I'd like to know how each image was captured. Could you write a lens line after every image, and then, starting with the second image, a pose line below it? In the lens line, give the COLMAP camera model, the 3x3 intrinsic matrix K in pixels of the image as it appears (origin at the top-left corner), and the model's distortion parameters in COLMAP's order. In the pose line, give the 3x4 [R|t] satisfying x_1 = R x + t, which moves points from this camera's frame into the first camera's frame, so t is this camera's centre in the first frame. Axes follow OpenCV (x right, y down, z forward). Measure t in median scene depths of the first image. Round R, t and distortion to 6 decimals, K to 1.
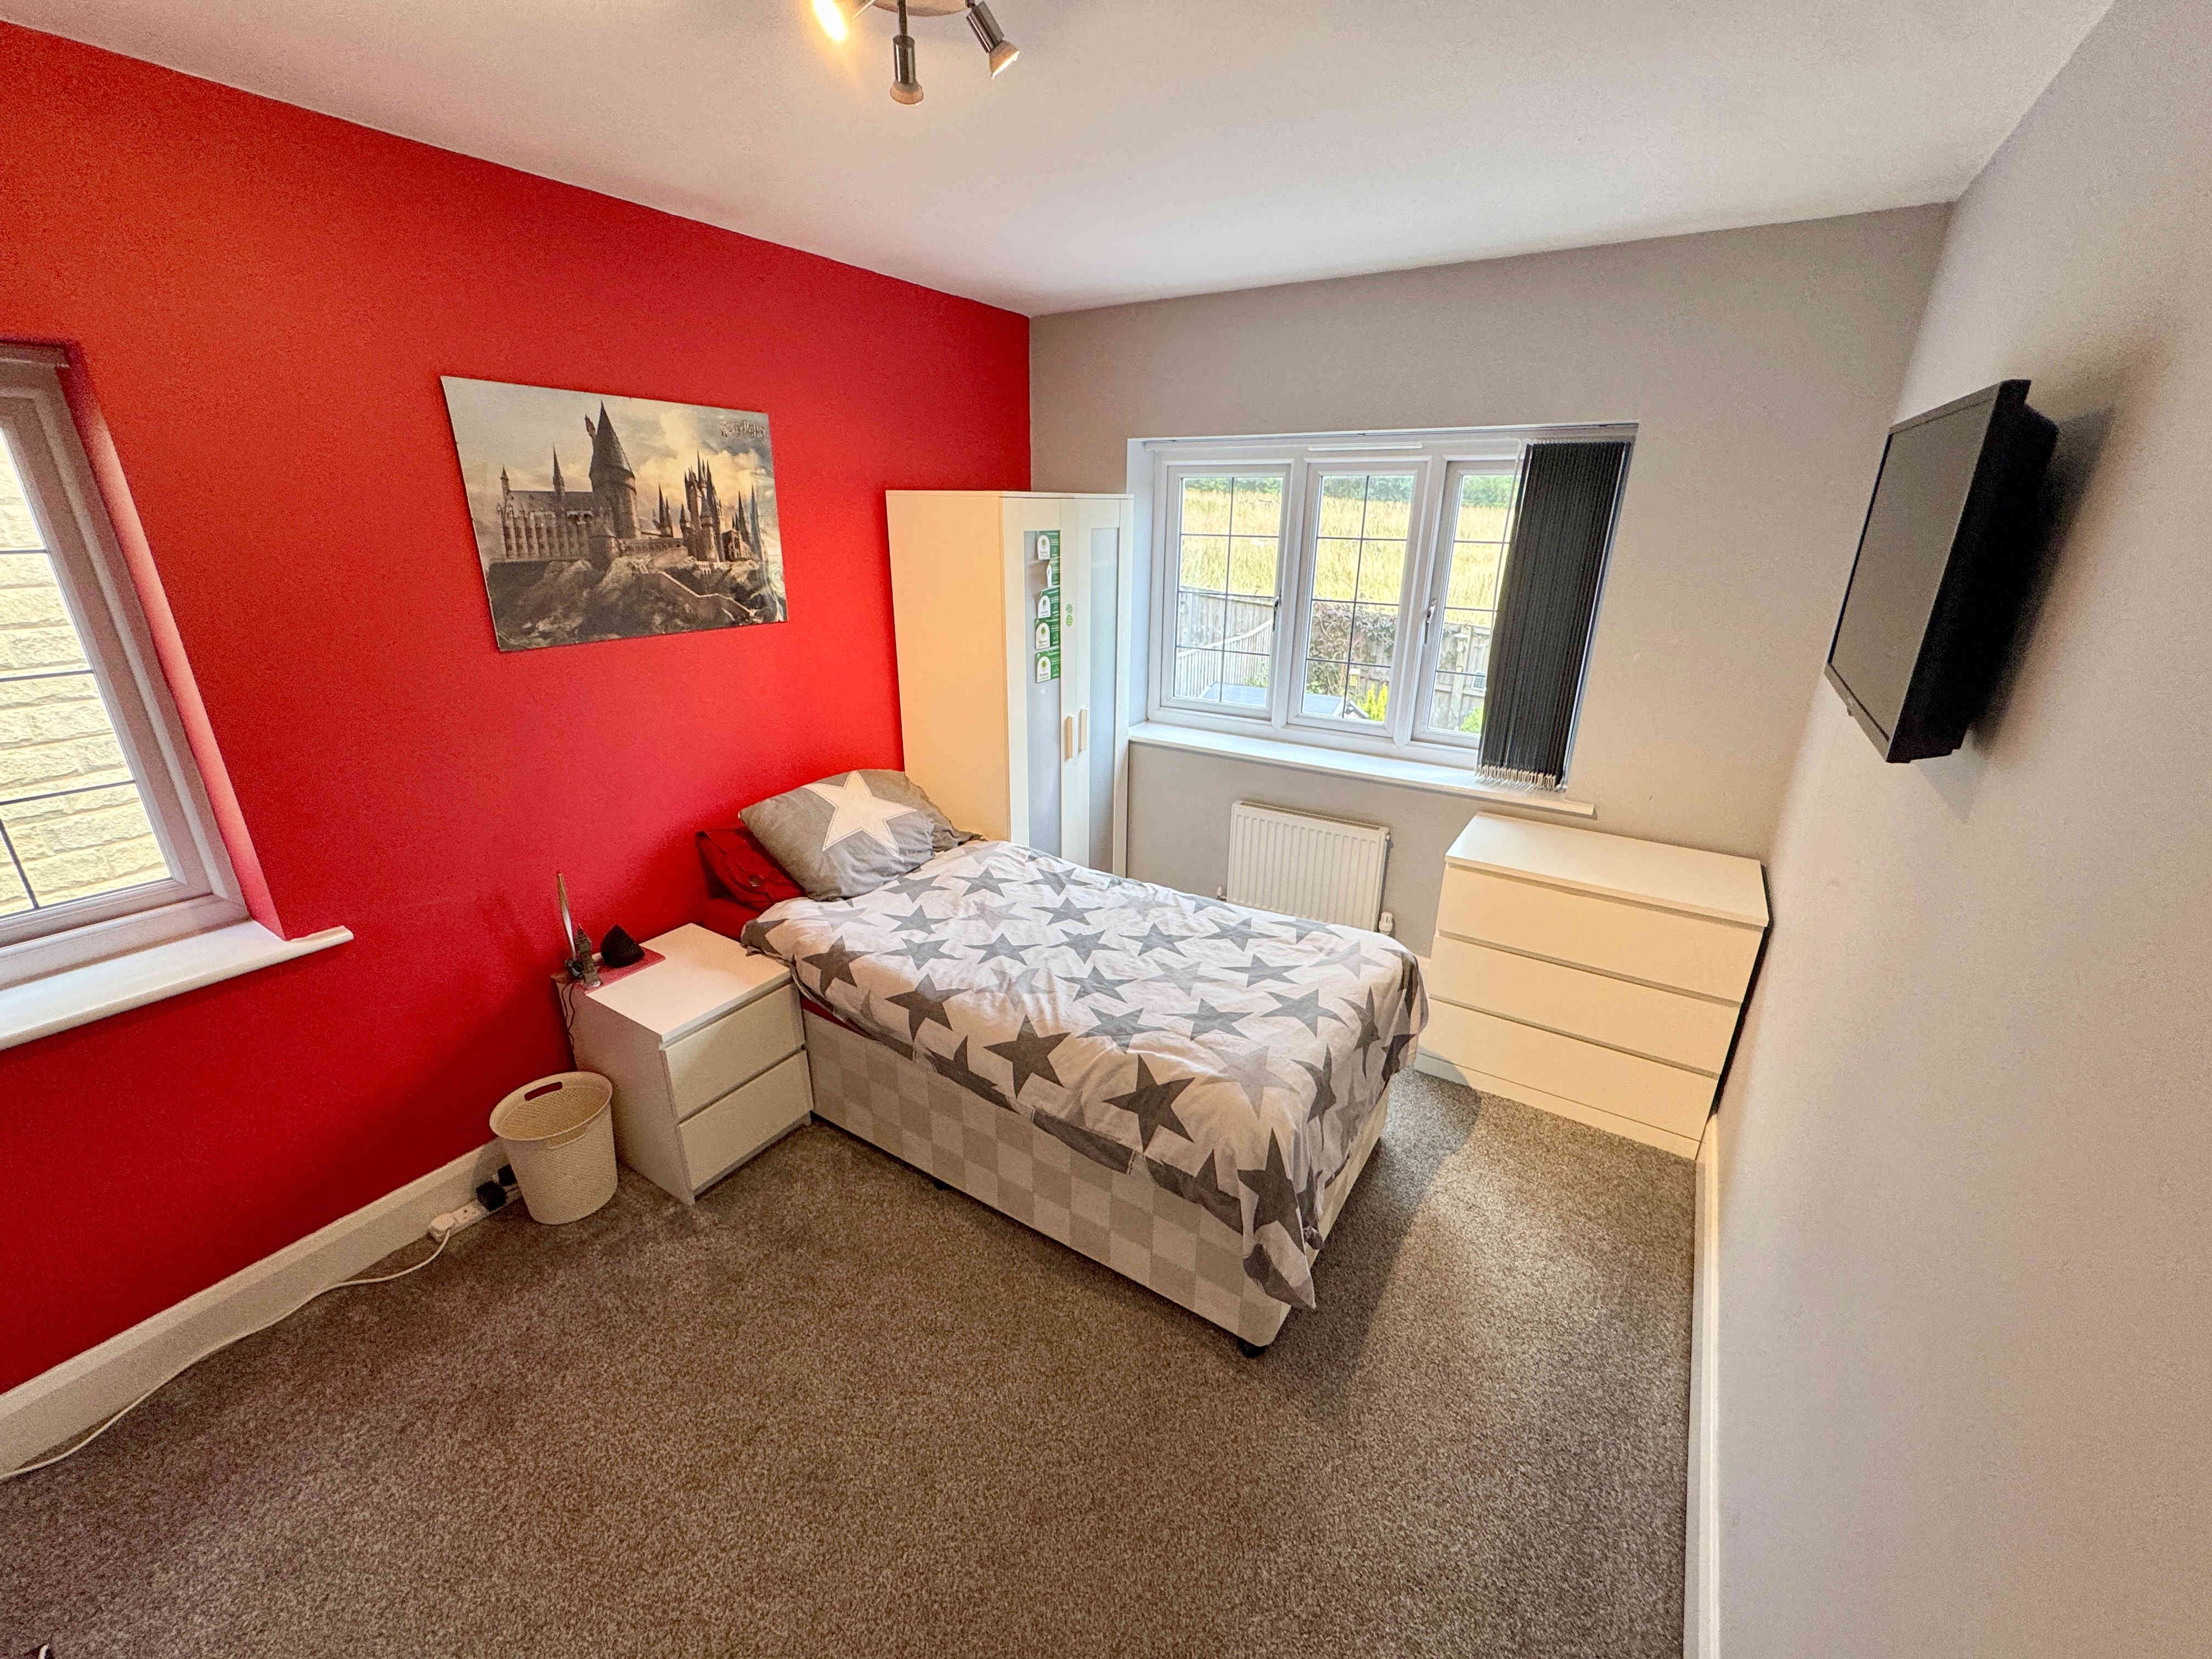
lens RADIAL K [[882.5, 0, 1104.0], [0, 882.5, 826.1], [0, 0, 1]] dist [-0.002663, -0.000100]
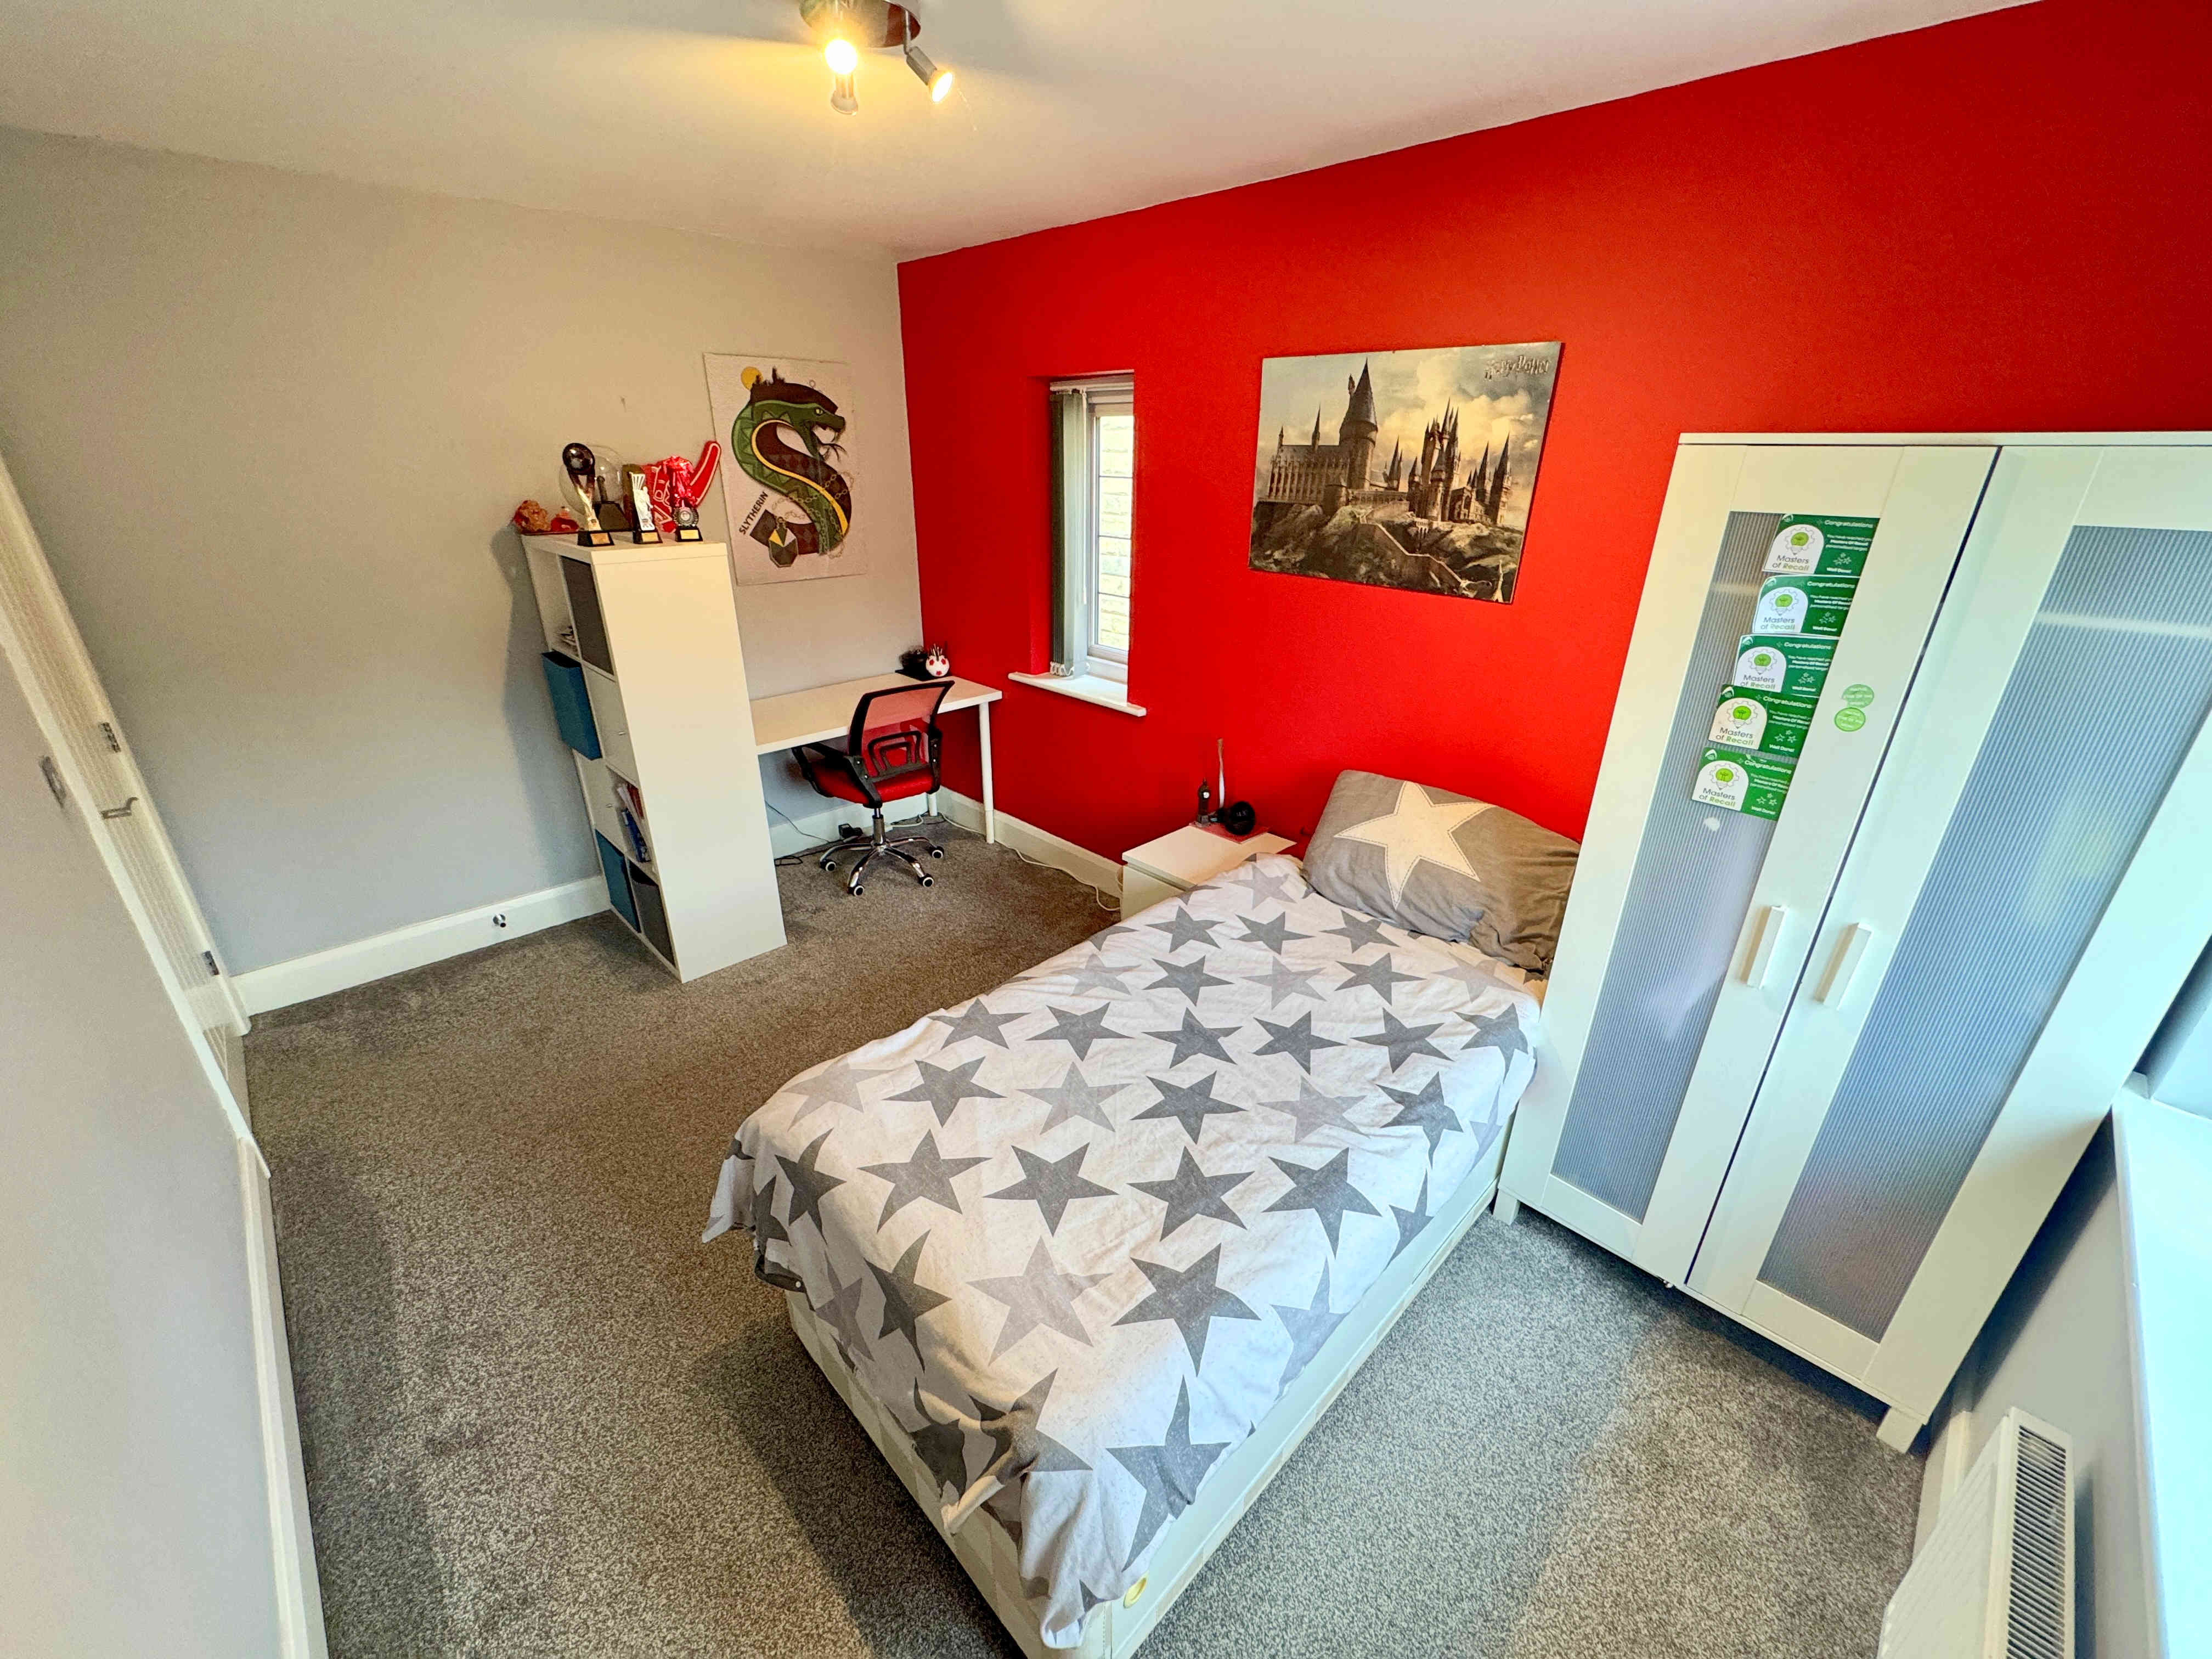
lens RADIAL K [[882.5, 0, 1105.4], [0, 882.5, 827.5], [0, 0, 1]] dist [-0.002663, -0.000100]
pose [[-0.225946, 0.371955, -0.900332, 0.616721], [-0.346502, 0.833101, 0.431137, -0.322725], [0.910431, 0.409380, -0.059353, 0.905749]]
